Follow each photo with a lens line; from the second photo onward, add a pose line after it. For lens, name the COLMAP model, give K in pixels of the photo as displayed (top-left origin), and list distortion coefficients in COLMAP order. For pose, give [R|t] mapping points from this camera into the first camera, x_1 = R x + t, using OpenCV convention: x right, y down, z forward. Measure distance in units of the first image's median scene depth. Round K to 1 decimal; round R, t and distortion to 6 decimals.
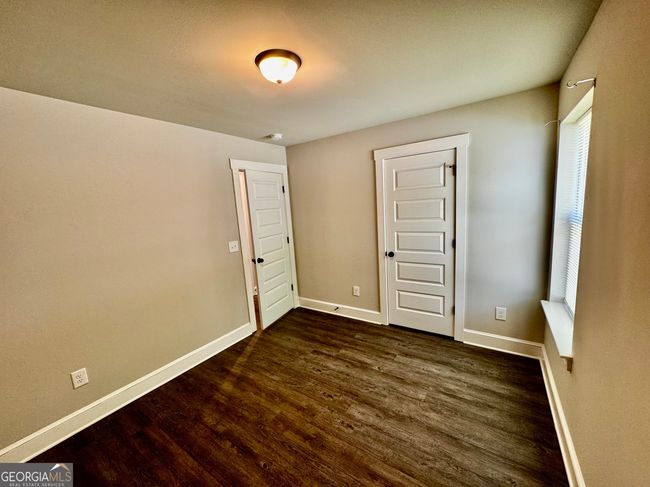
lens RADIAL K [[259.0, 0, 327.1], [0, 259.0, 242.7], [0, 0, 1]] dist [0.000790, -0.000695]
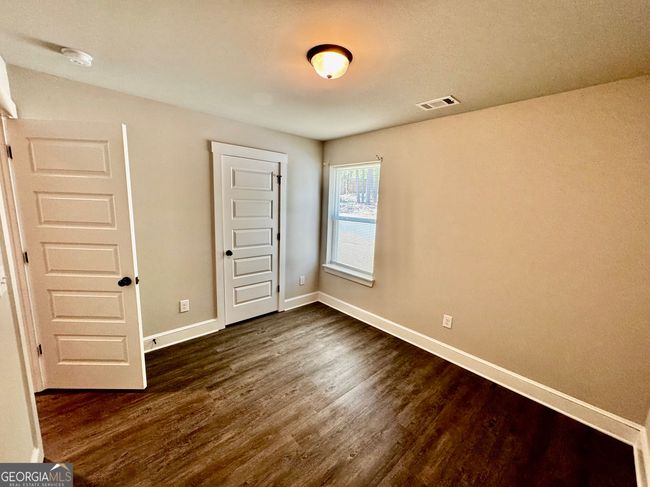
lens RADIAL K [[259.0, 0, 322.9], [0, 259.0, 242.8], [0, 0, 1]] dist [0.000790, -0.000695]
pose [[0.237972, -0.083324, 0.967691, -0.696746], [0.088073, 0.994060, 0.063936, -0.028369], [-0.967271, 0.070012, 0.243897, 0.471679]]
